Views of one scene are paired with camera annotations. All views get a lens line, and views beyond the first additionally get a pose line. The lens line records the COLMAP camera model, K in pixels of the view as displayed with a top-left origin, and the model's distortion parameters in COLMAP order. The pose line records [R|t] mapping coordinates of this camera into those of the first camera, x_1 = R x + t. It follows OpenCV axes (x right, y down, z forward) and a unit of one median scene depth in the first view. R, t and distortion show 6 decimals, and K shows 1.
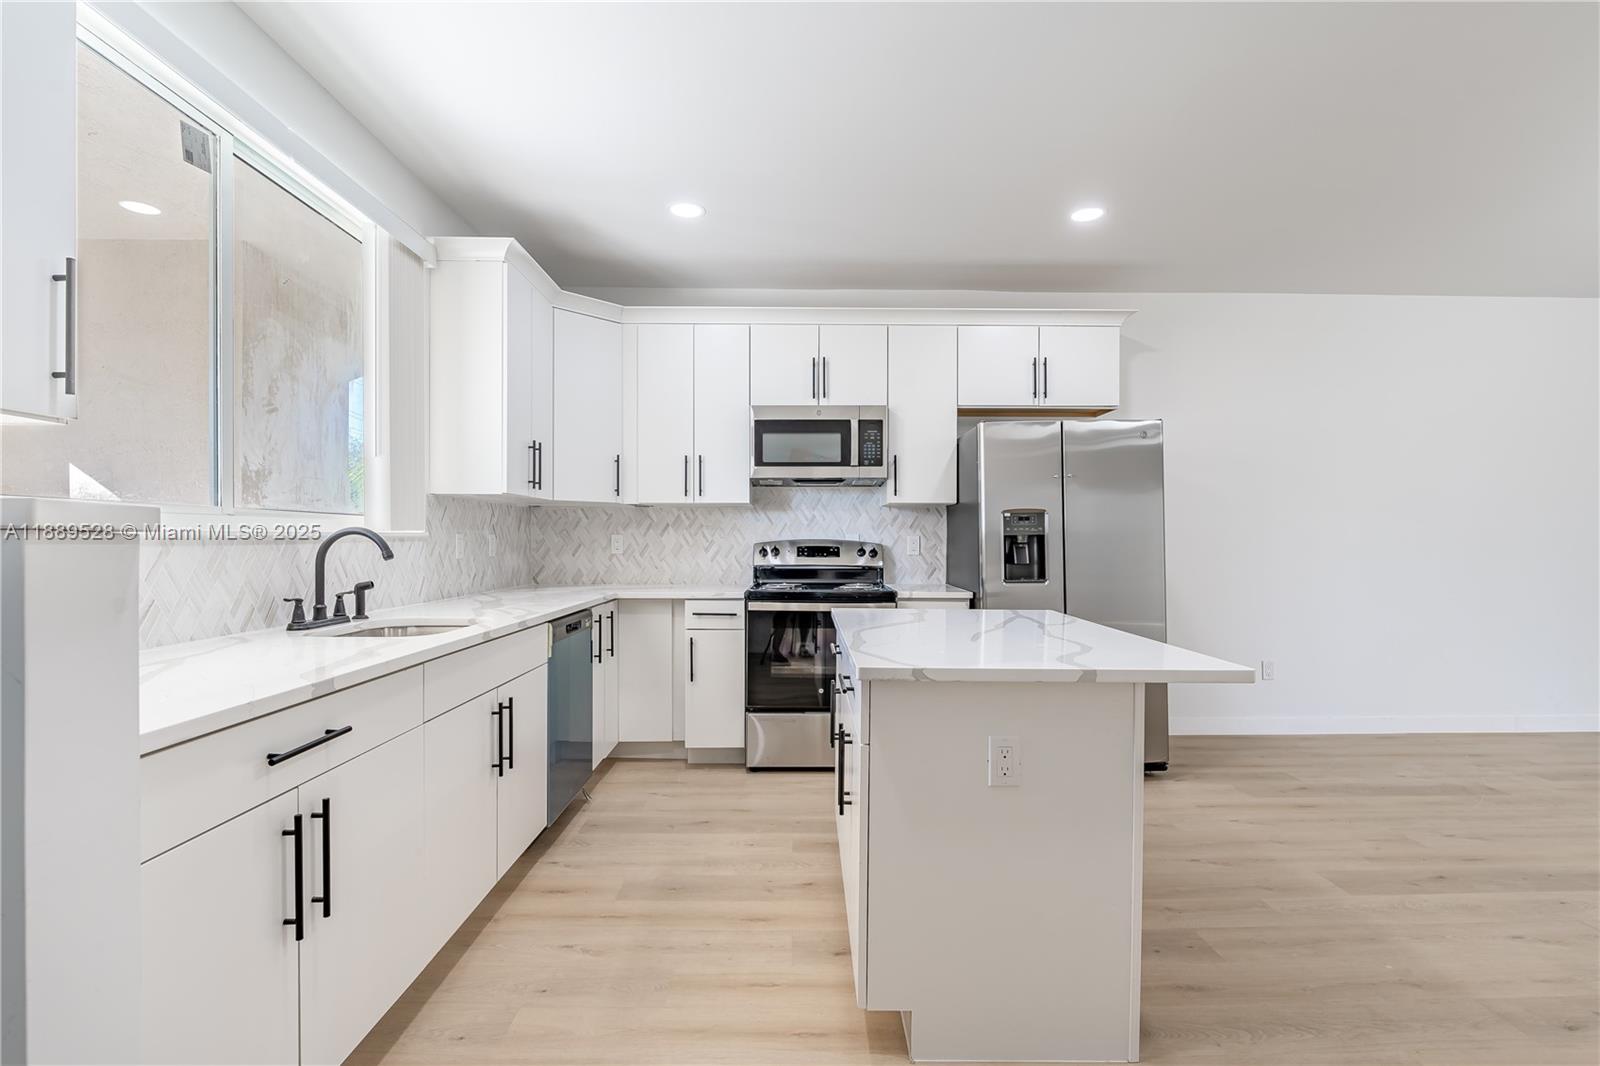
lens RADIAL K [[733.8, 0, 803.5], [0, 733.8, 546.9], [0, 0, 1]] dist [-0.004090, -0.001289]
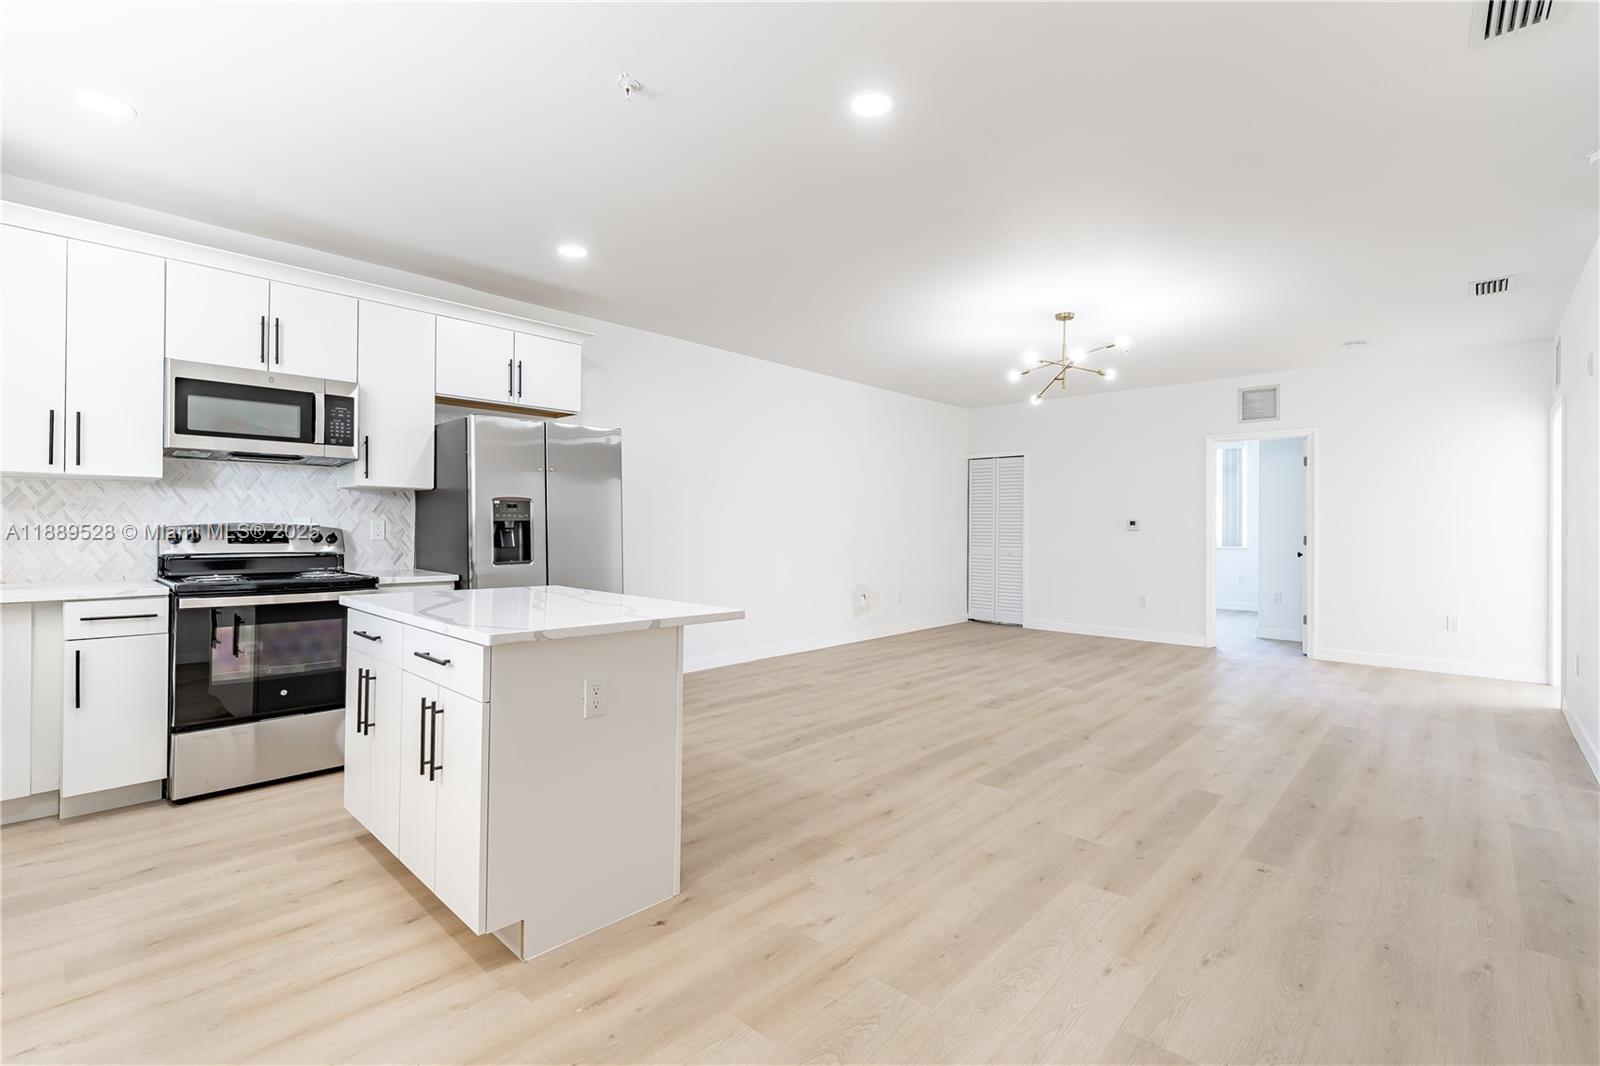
lens RADIAL K [[710.7, 0, 797.5], [0, 710.7, 530.6], [0, 0, 1]] dist [0.004022, -0.000062]
pose [[0.700462, 0.000138, 0.713690, -0.148116], [0.000931, 0.999999, -0.001107, 0.000013], [-0.713689, 0.001439, 0.700461, -0.053767]]
